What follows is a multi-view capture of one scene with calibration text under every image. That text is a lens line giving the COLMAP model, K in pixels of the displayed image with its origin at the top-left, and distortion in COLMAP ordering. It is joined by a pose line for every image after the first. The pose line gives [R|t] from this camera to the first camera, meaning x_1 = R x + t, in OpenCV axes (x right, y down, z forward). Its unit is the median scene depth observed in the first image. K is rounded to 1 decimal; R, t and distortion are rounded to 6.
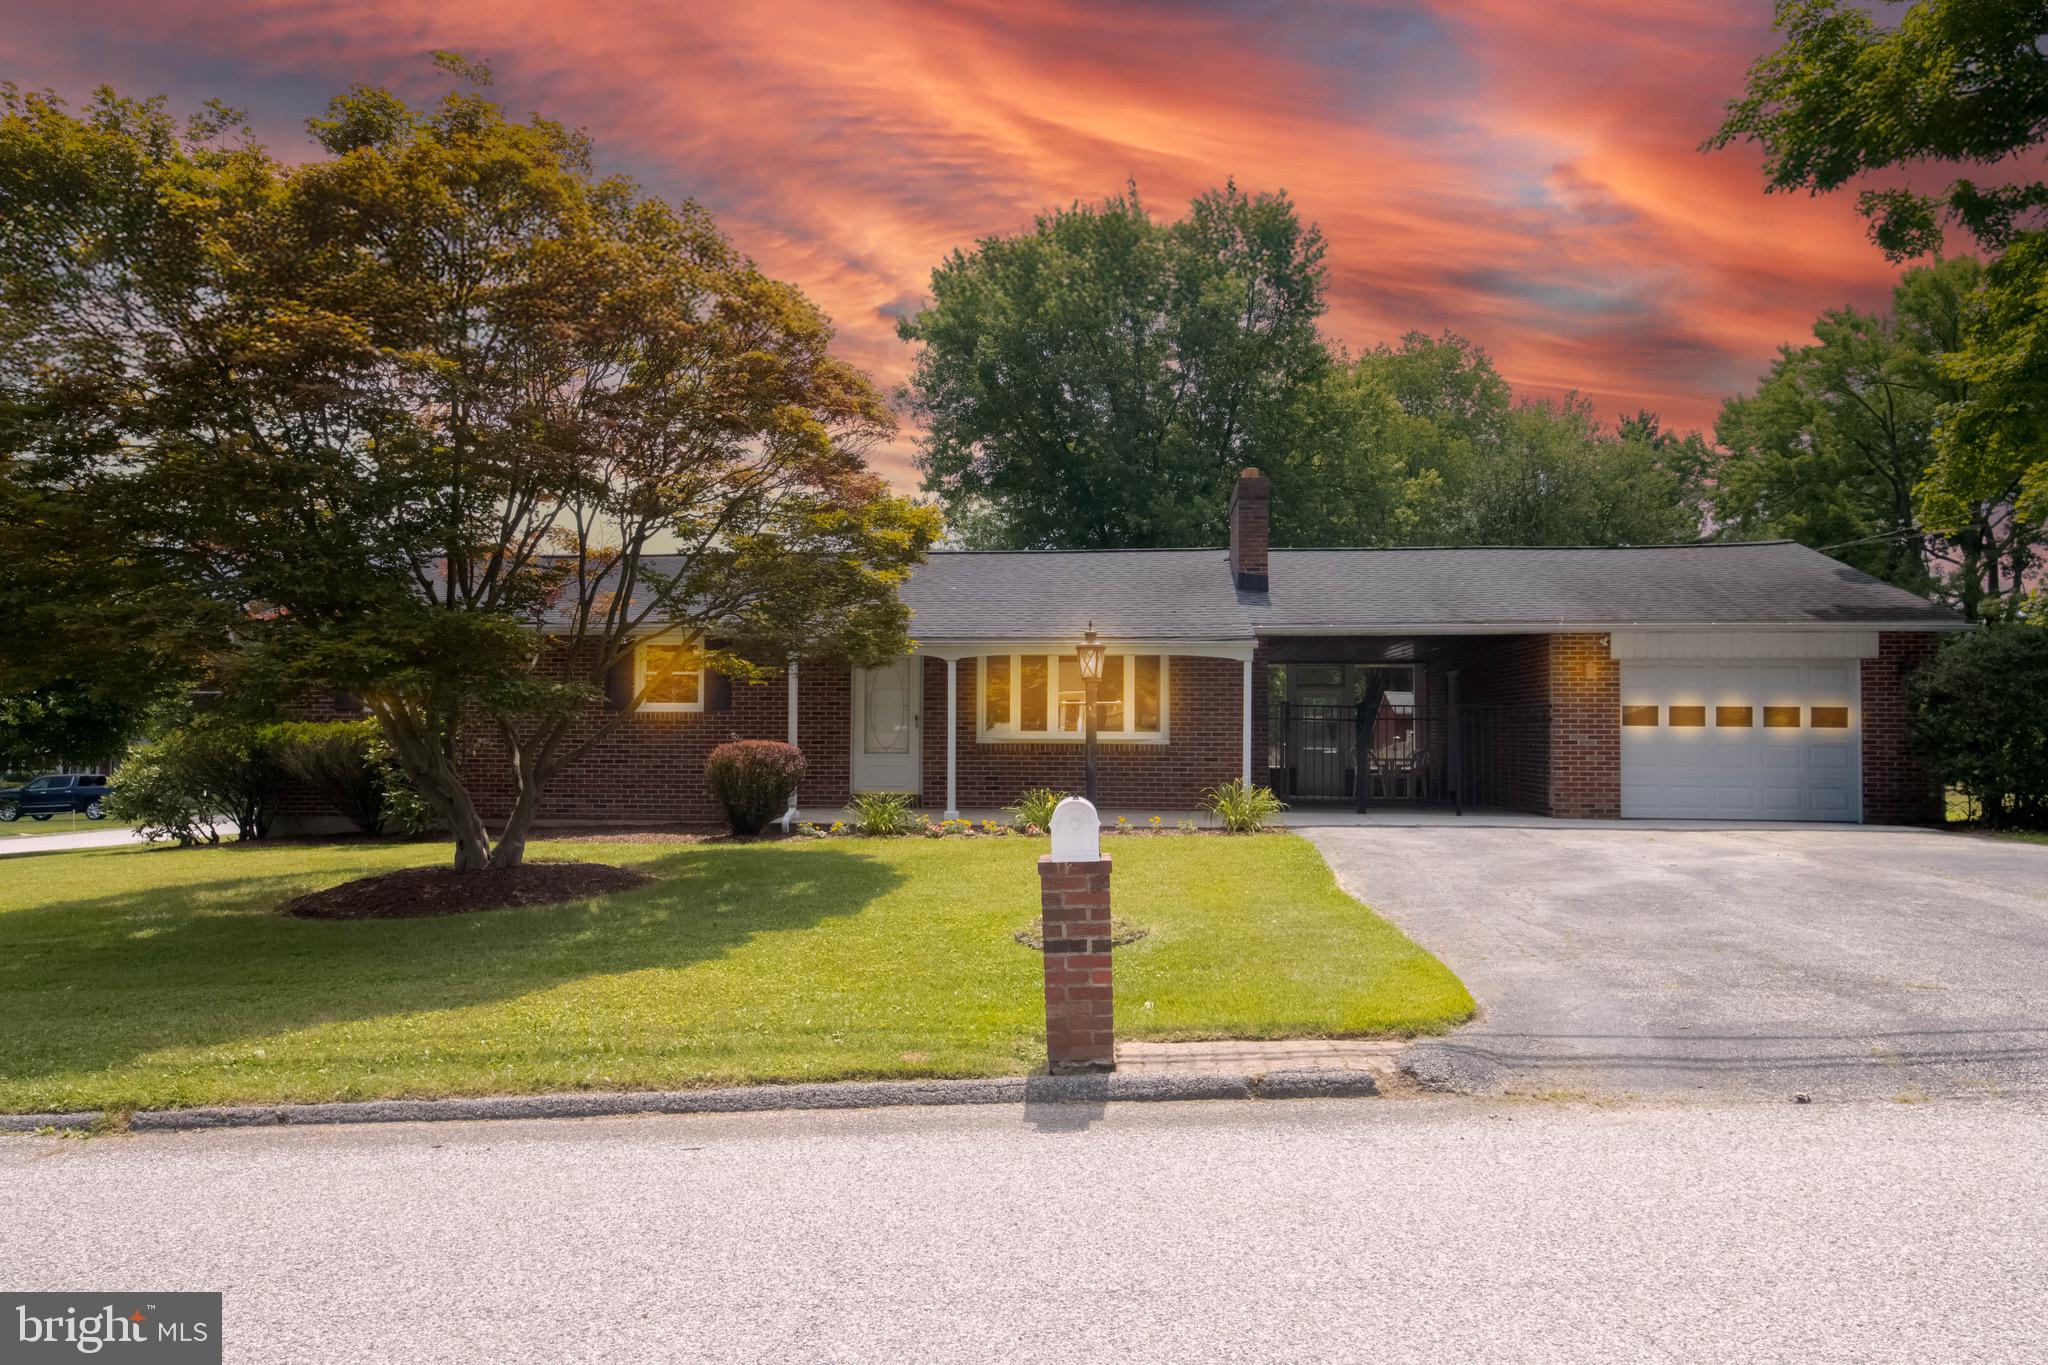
lens RADIAL K [[1343.2, 0, 1024.0], [0, 1343.2, 682.5], [0, 0, 1]] dist [0.019426, 0.002332]
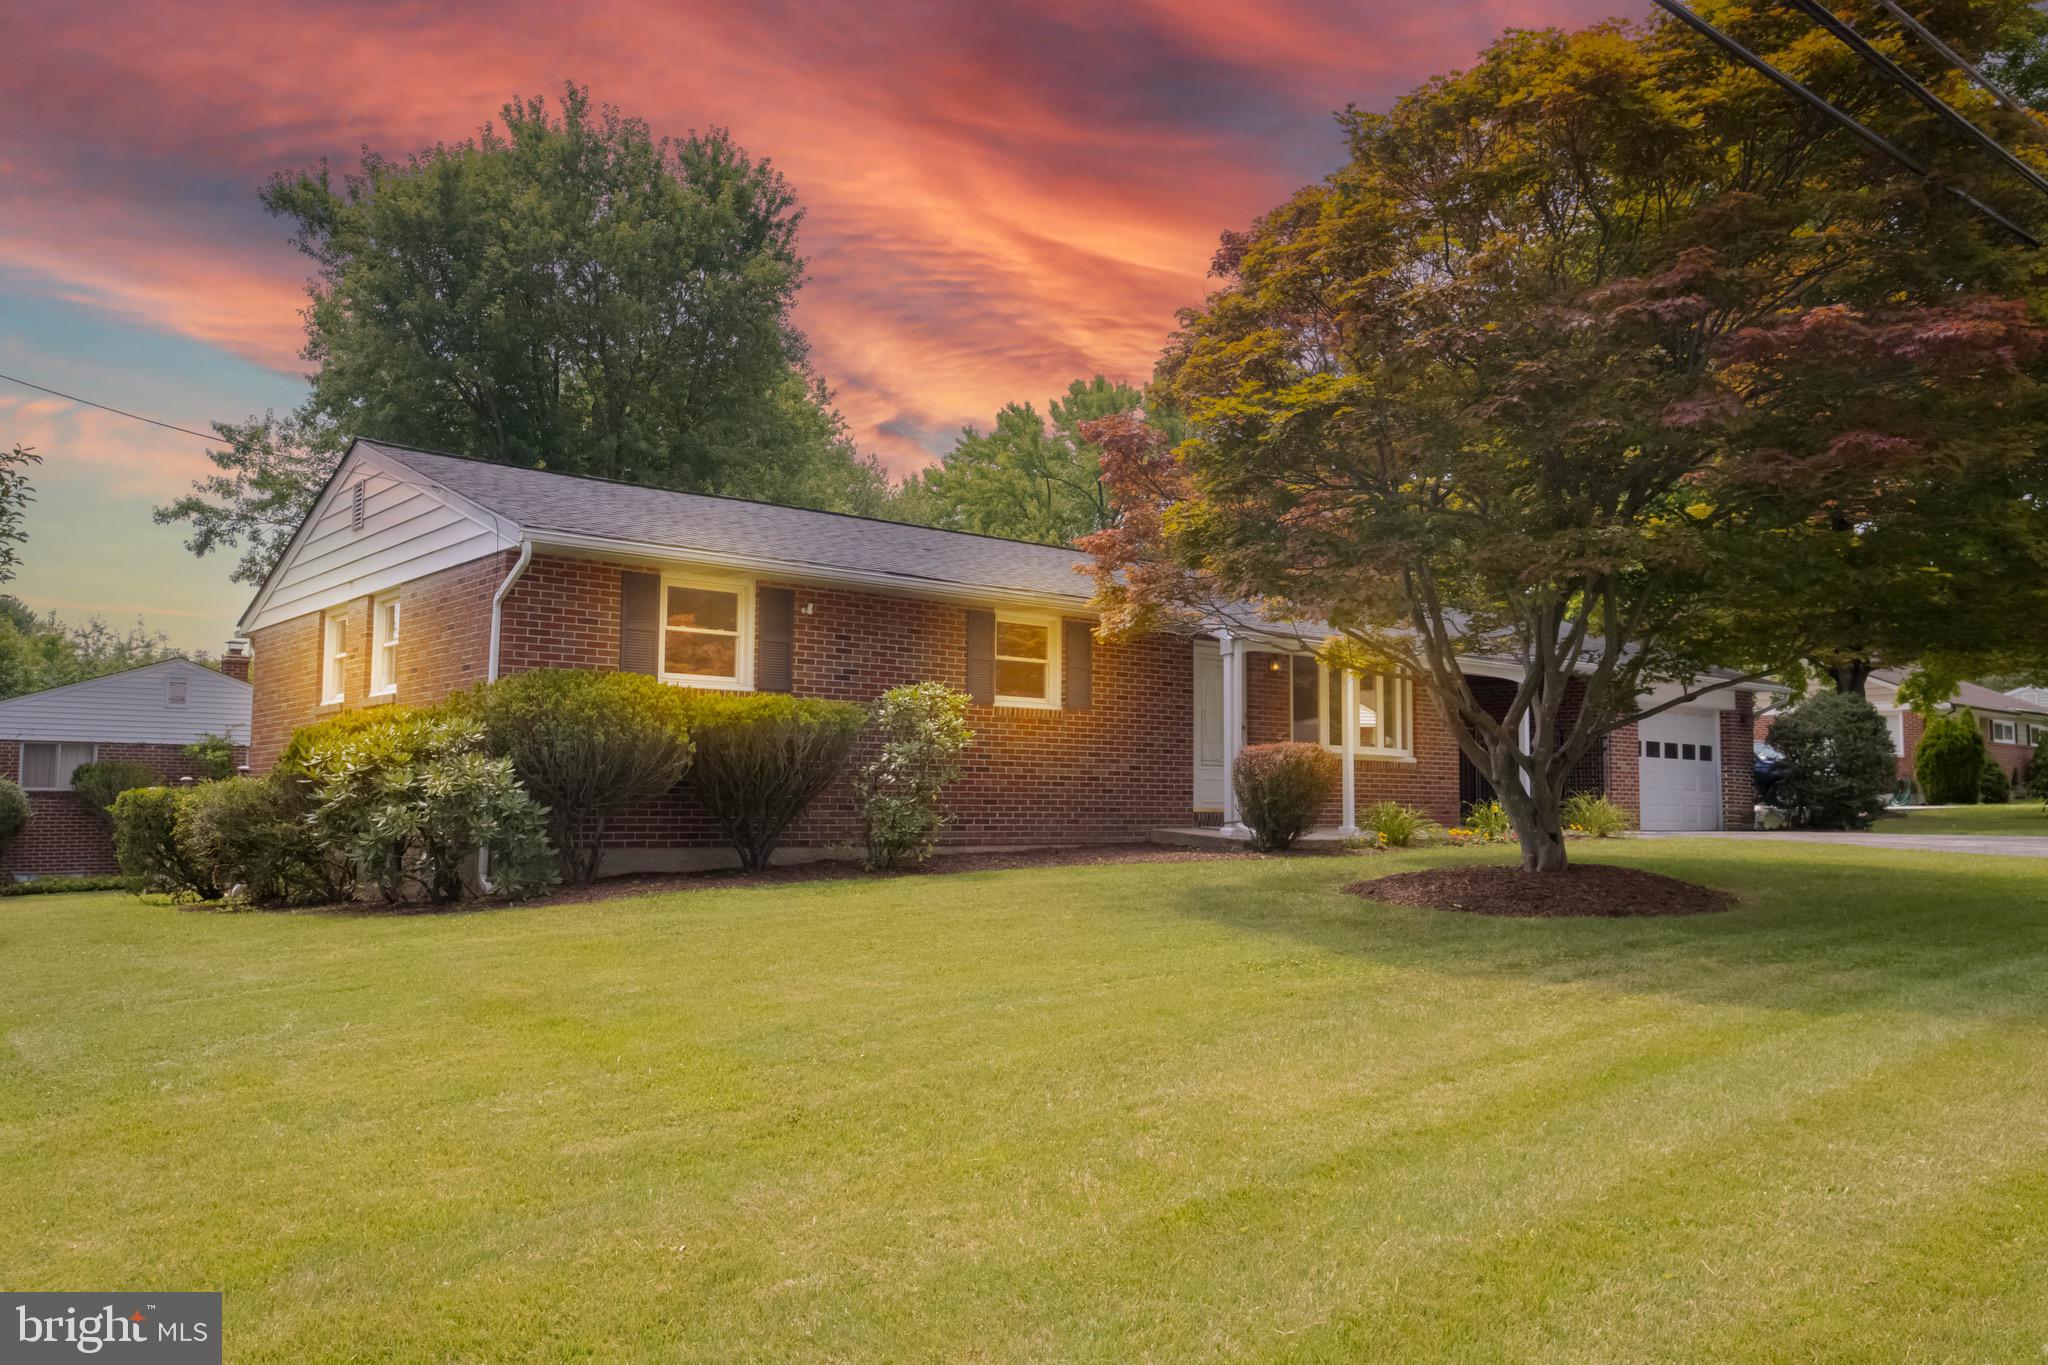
lens RADIAL K [[1531.2, 0, 1026.0], [0, 1531.2, 686.9], [0, 0, 1]] dist [0.034066, 0.005117]
pose [[0.714874, 0.058060, 0.696839, -0.820943], [-0.033204, 0.998241, -0.049109, 0.049842], [-0.698465, 0.011969, 0.715544, 0.334093]]
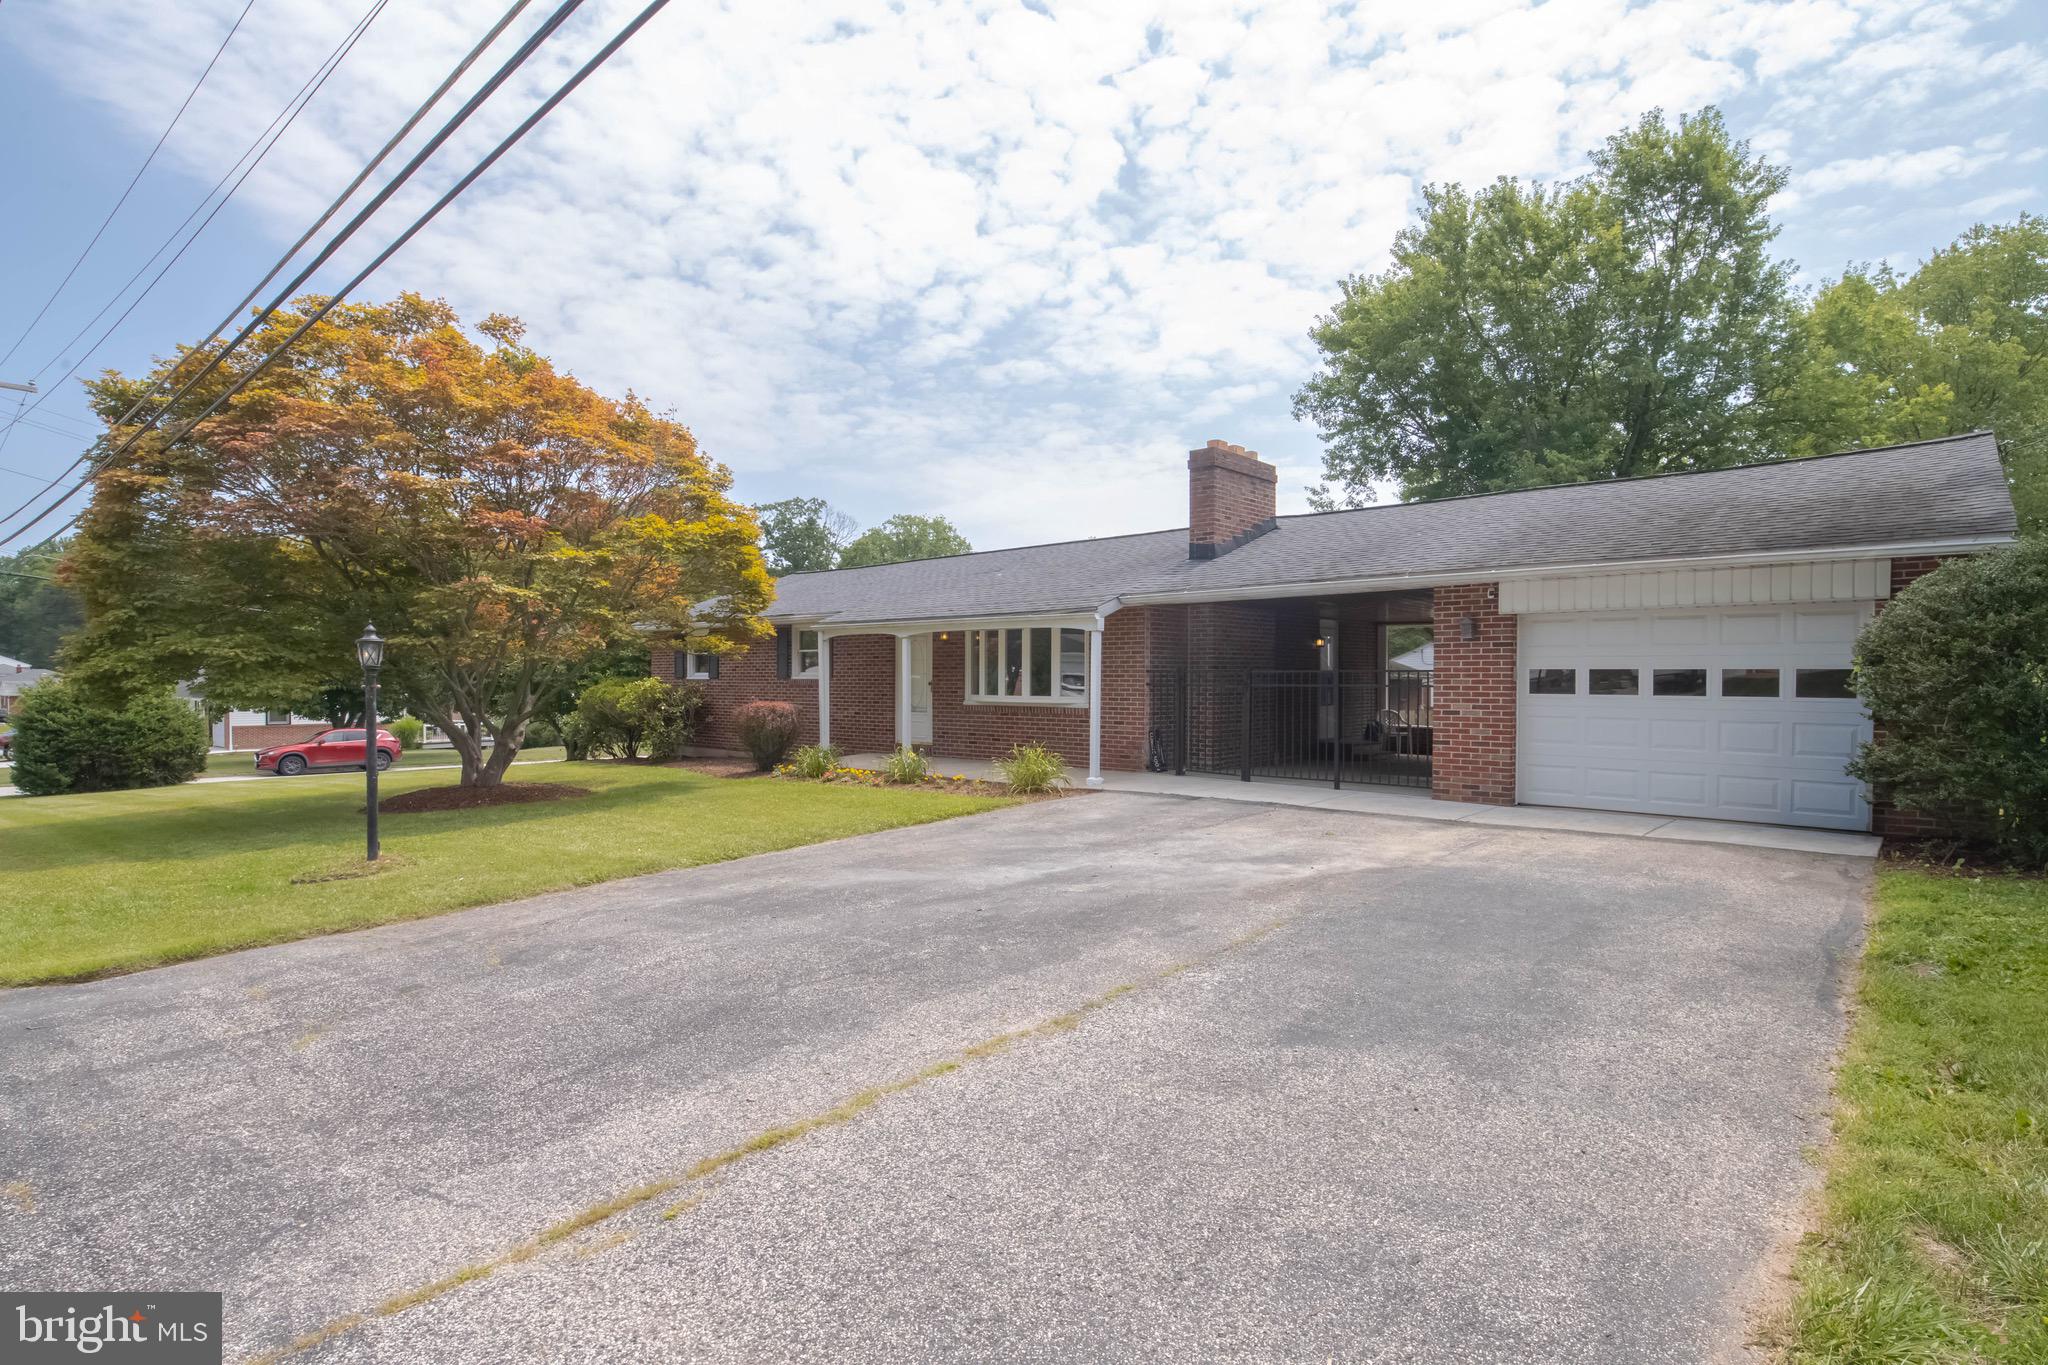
lens RADIAL K [[1007.9, 0, 1024.0], [0, 1007.9, 682.5], [0, 0, 1]] dist [0.000277, 0.000149]
pose [[0.804895, 0.000811, -0.593417, 0.497482], [0.022671, 0.999227, 0.032115, -0.001474], [0.592984, -0.039302, 0.804254, 0.280126]]
